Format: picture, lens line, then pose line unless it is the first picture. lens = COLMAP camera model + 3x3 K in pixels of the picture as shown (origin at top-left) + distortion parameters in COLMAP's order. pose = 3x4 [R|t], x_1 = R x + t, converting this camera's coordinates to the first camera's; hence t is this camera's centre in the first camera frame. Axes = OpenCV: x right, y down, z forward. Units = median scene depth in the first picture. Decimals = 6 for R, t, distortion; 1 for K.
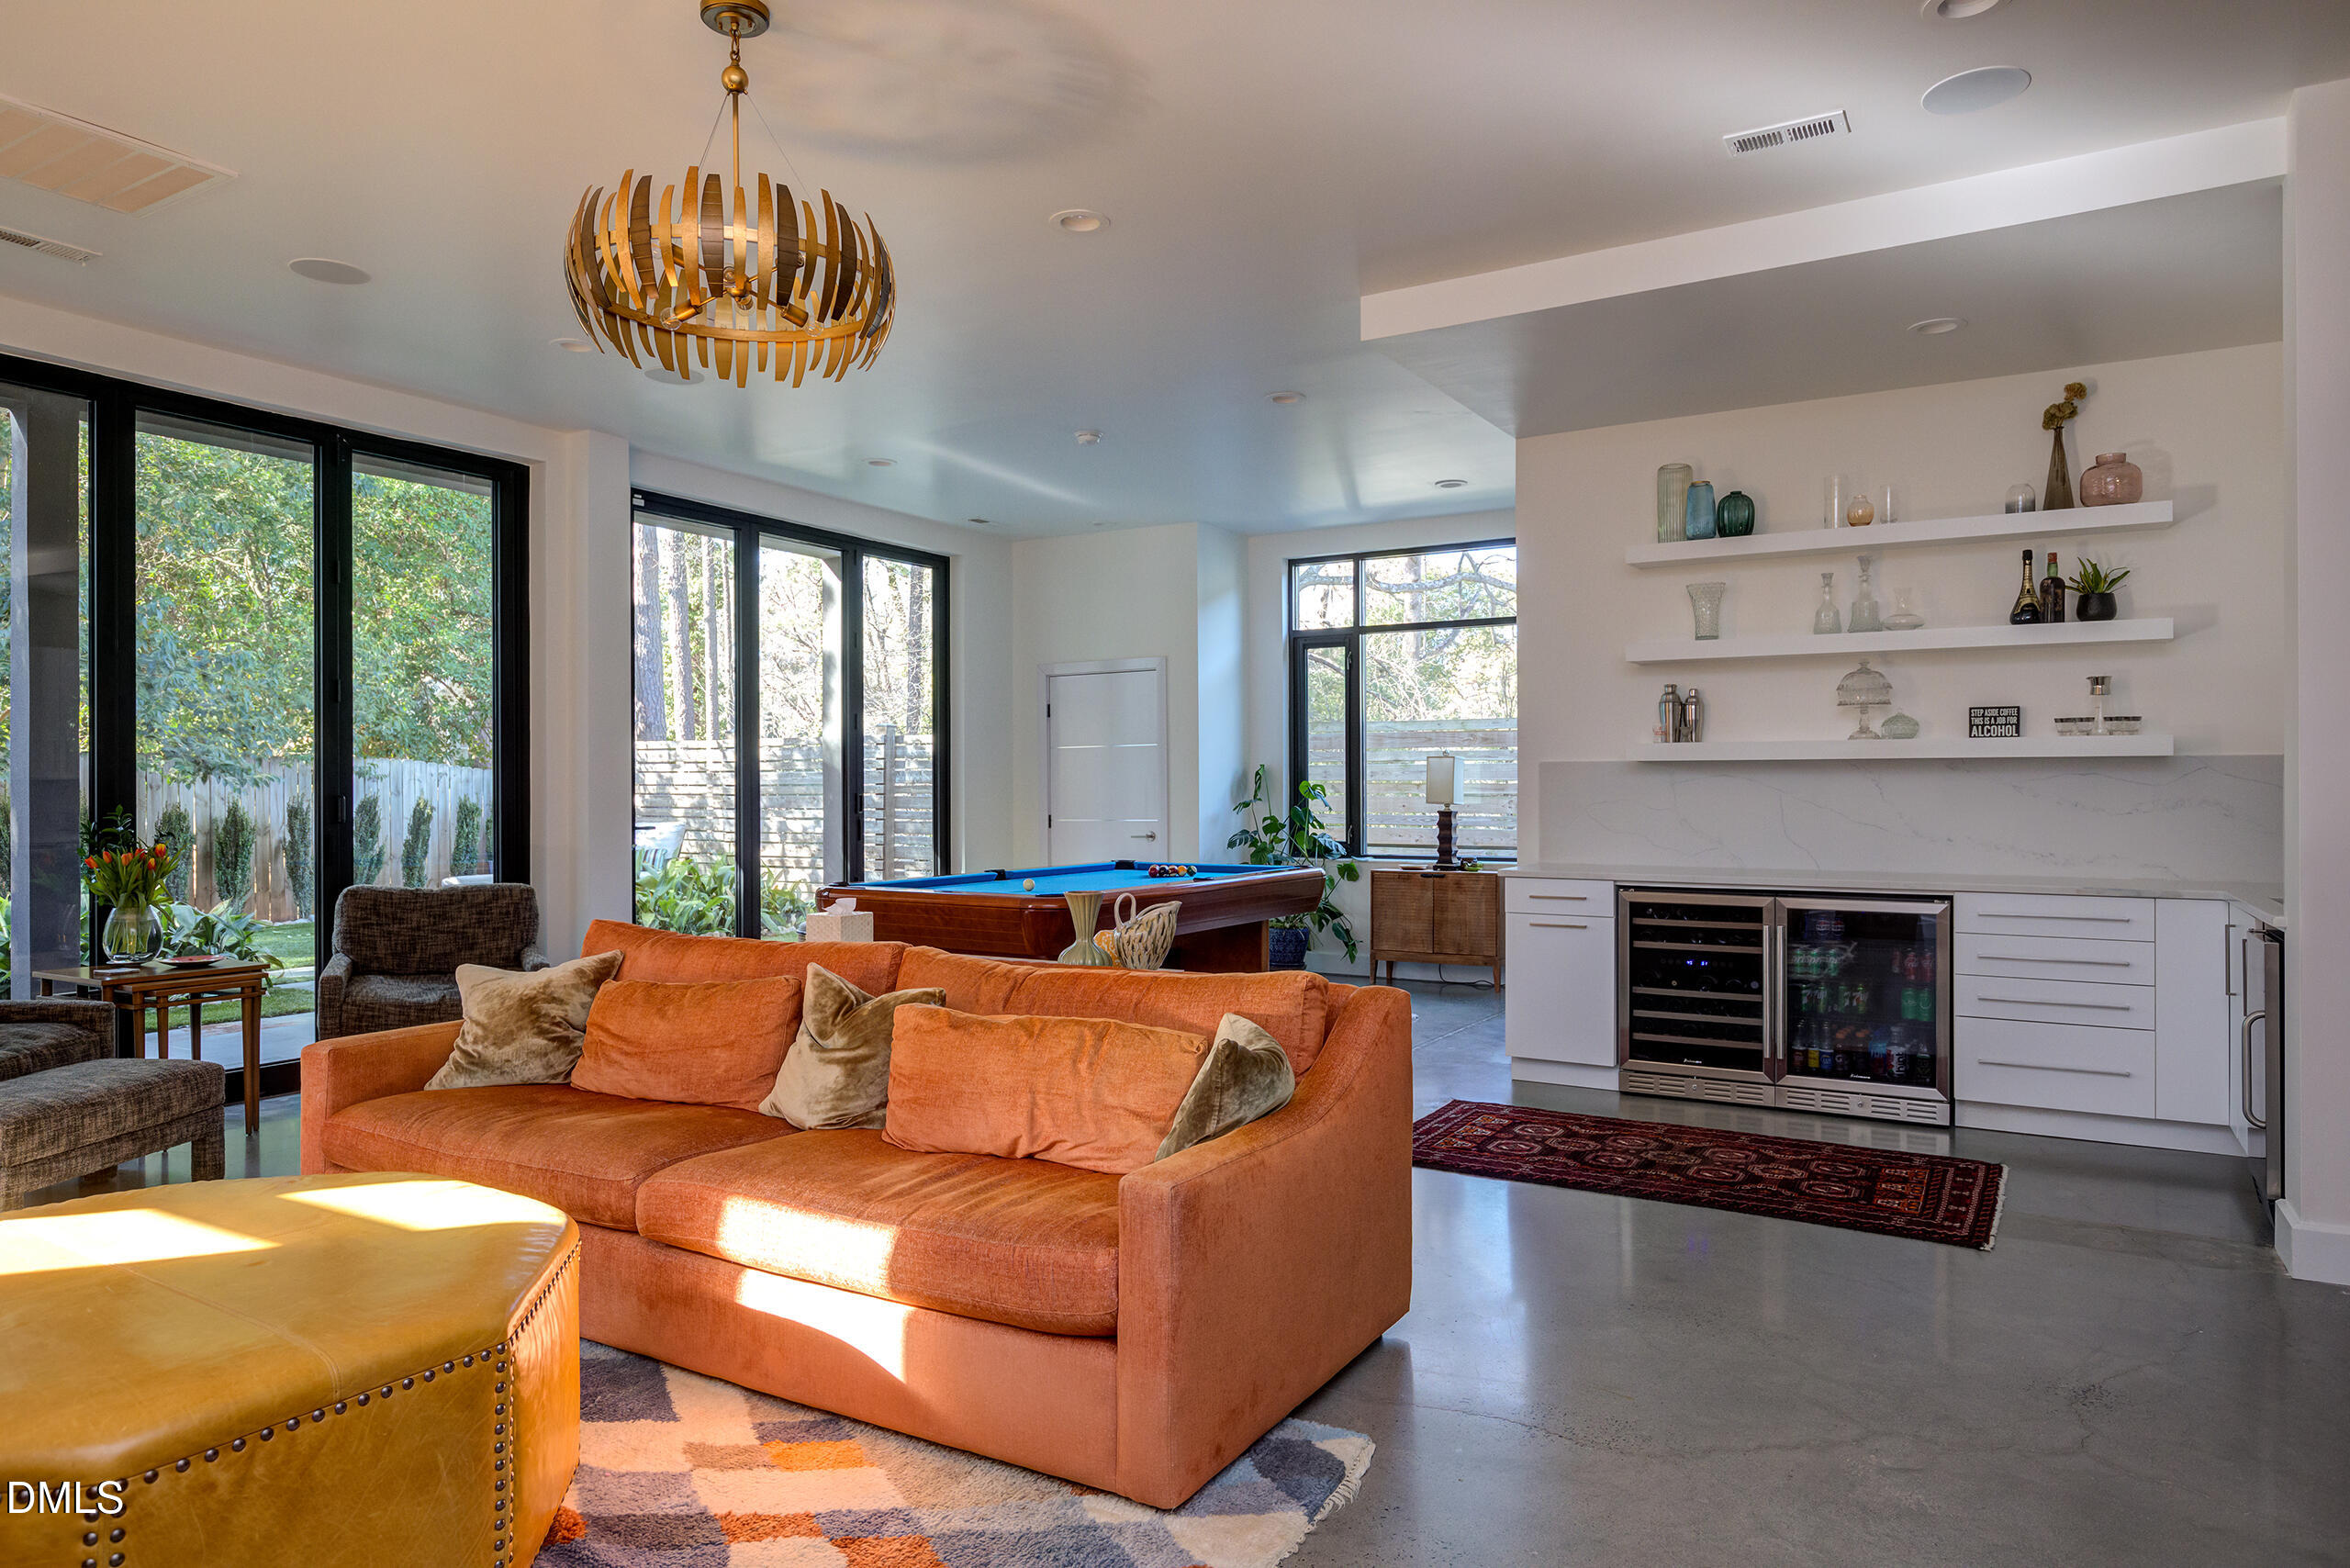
lens RADIAL K [[1503.6, 0, 1170.1], [0, 1503.6, 786.8], [0, 0, 1]] dist [-0.000398, 0.000278]
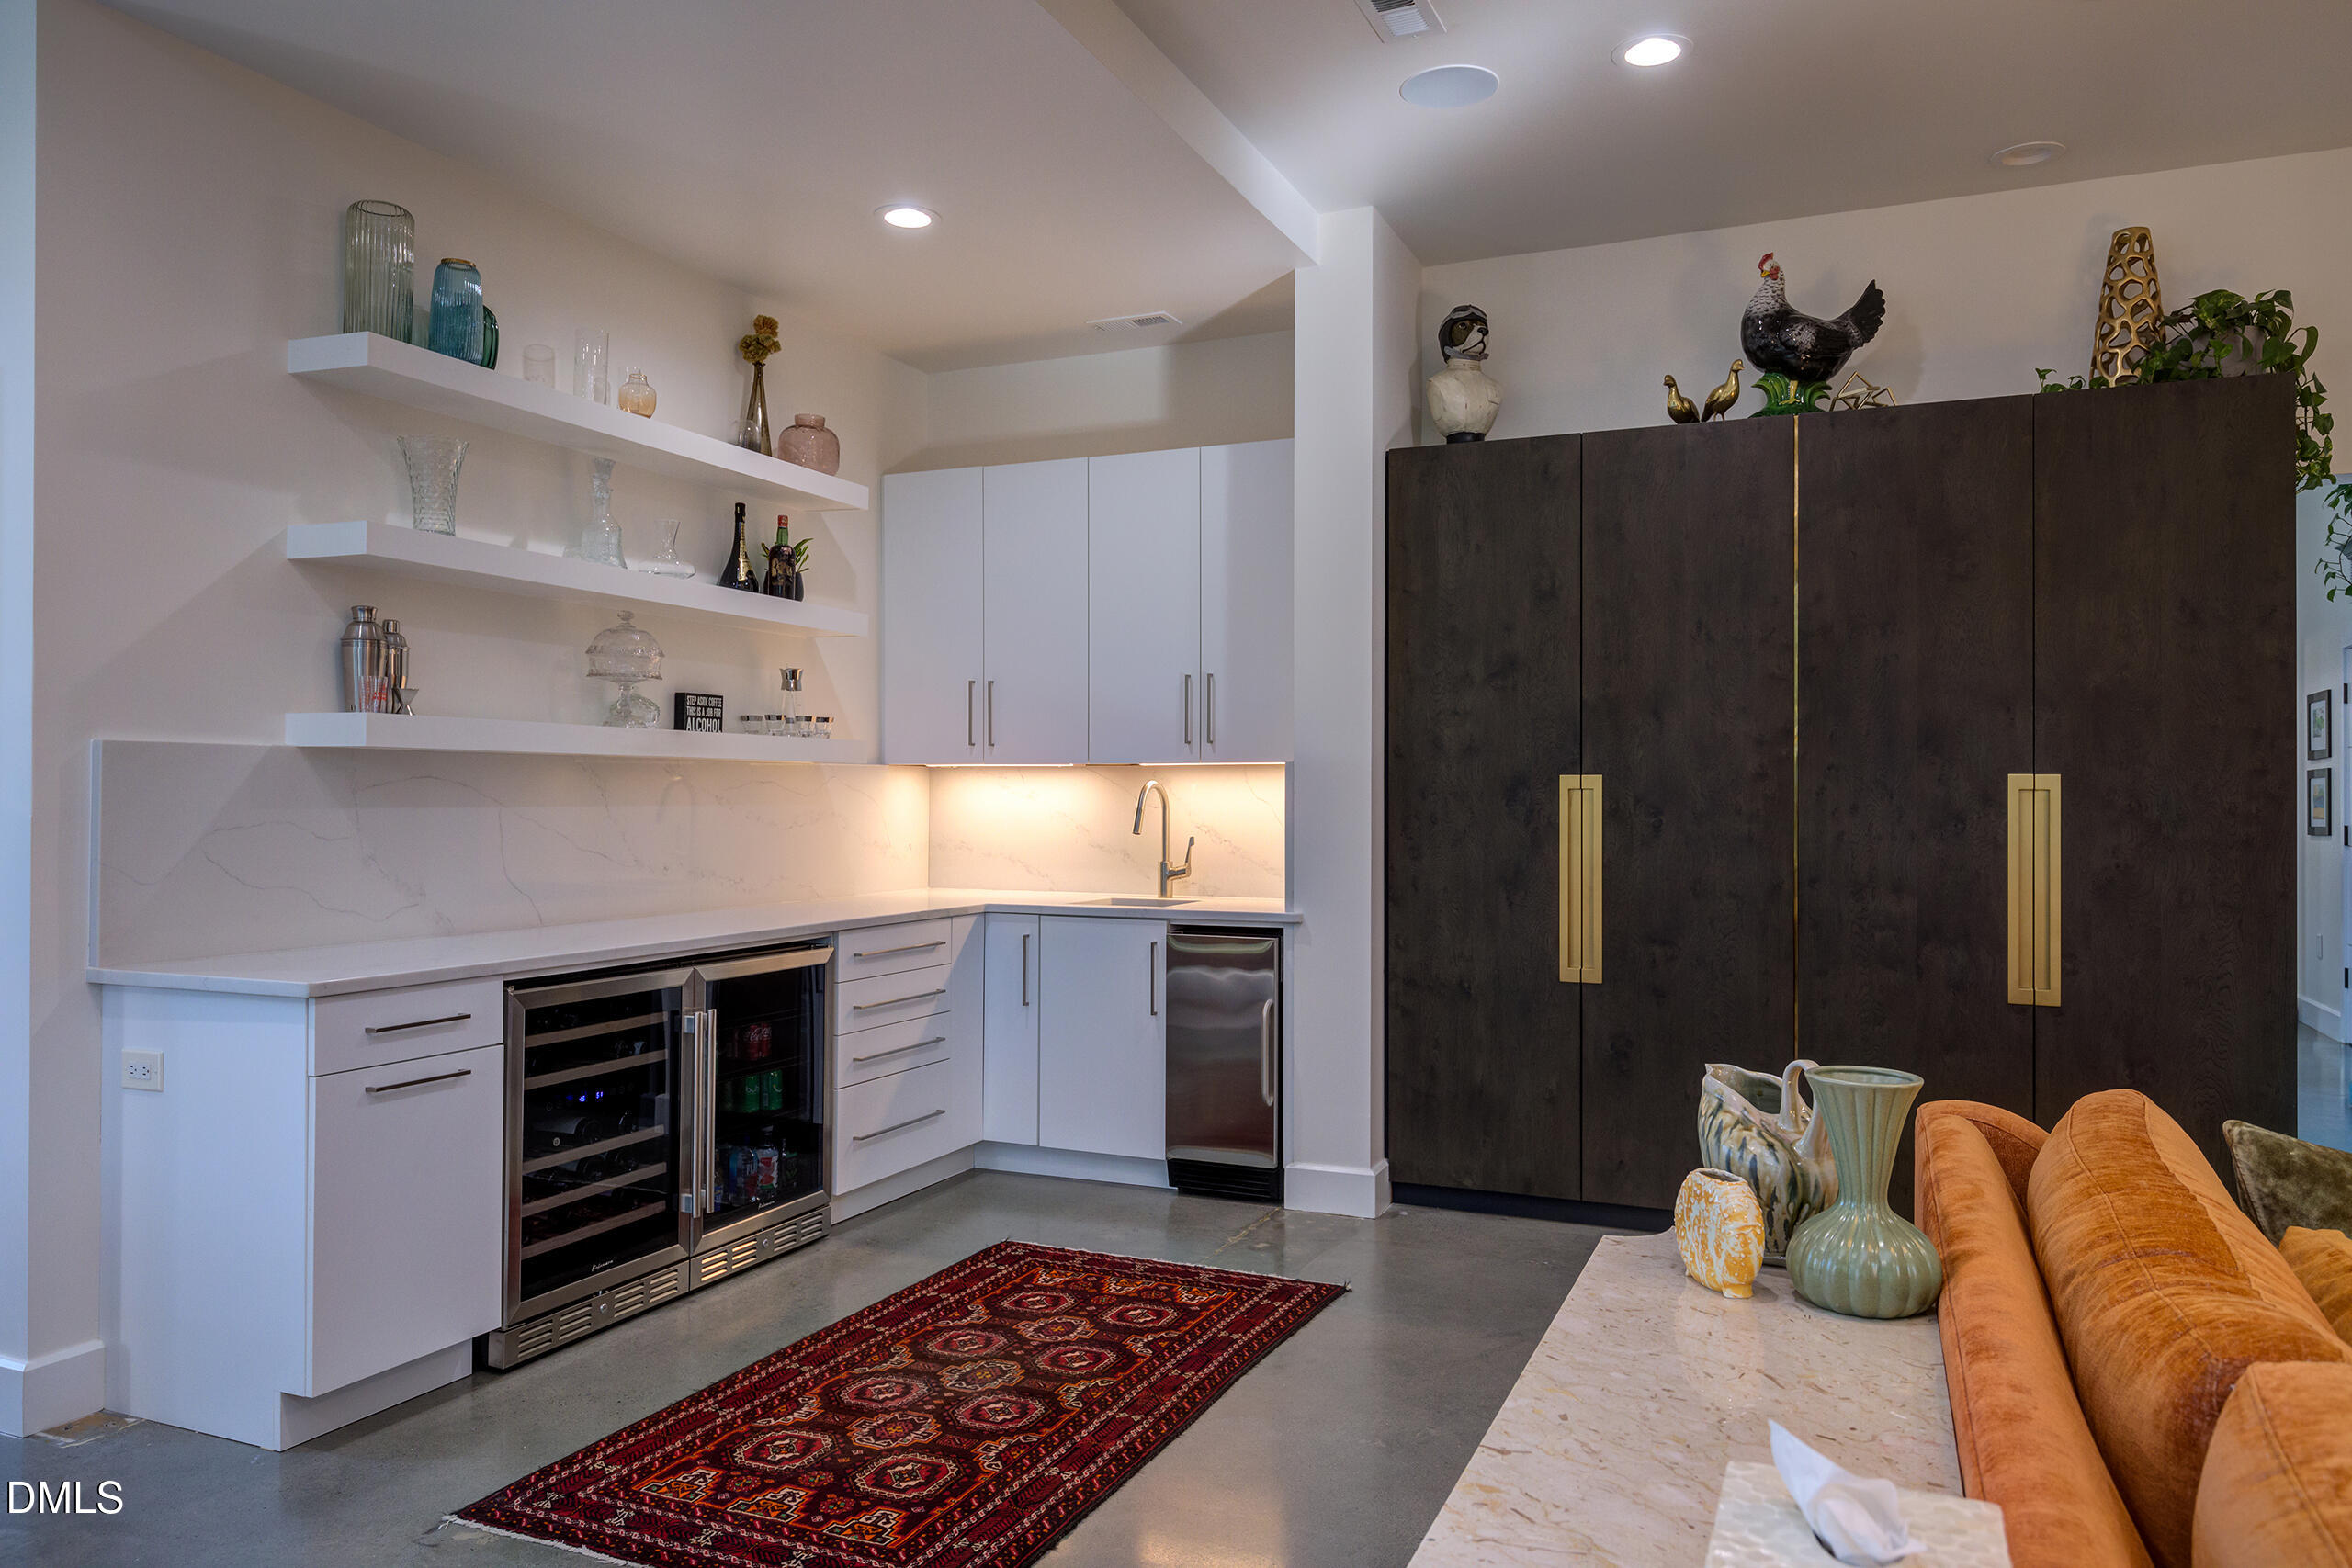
lens RADIAL K [[1640.8, 0, 1170.7], [0, 1640.8, 783.3], [0, 0, 1]] dist [-0.006458, -0.004234]
pose [[-0.123468, 0.003390, 0.992343, -0.328148], [-0.005182, 0.999978, -0.004061, -0.004805], [-0.992335, -0.005644, -0.123448, 0.870217]]
